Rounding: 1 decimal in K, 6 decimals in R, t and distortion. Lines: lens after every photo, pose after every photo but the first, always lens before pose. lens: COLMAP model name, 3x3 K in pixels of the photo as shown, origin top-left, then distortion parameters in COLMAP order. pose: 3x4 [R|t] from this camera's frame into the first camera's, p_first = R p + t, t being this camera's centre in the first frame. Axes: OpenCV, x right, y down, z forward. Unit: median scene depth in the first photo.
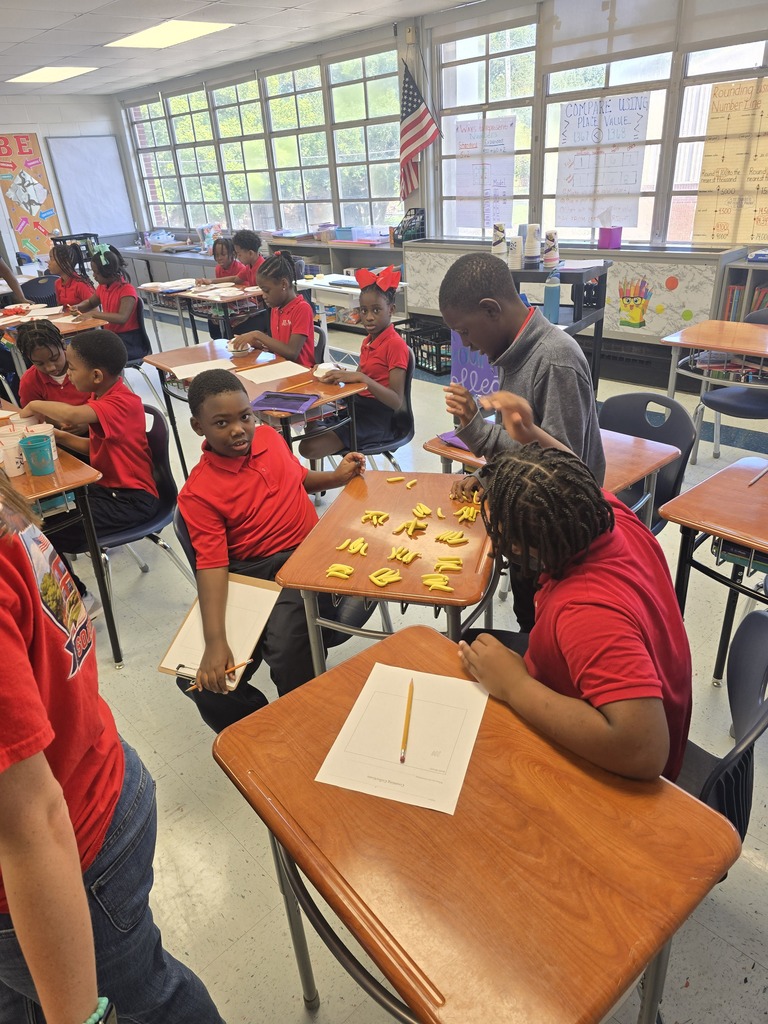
lens RADIAL K [[679.8, 0, 384.0], [0, 679.8, 512.0], [0, 0, 1]] dist [0.035632, -0.001584]
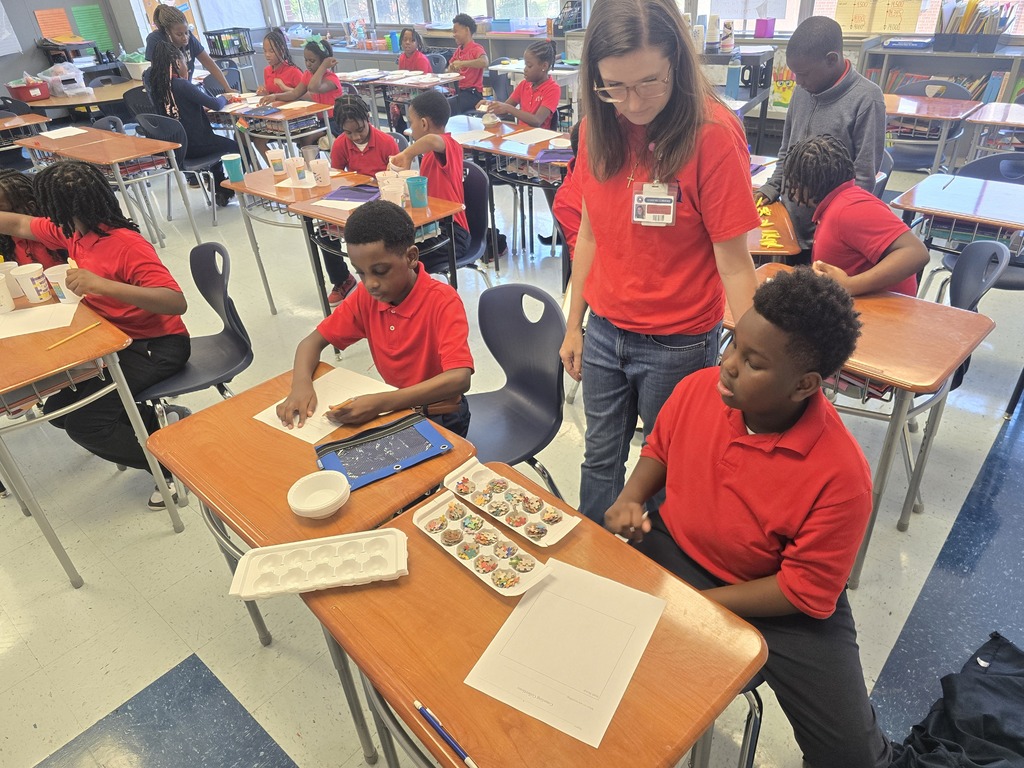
lens RADIAL K [[694.6, 0, 512.0], [0, 694.6, 384.0], [0, 0, 1]] dist [0.005670, 0.002649]
pose [[0.996809, -0.038256, 0.070059, -0.203285], [0.032288, 0.995908, 0.084411, 0.086233], [-0.073001, -0.081879, 0.993965, -0.185588]]
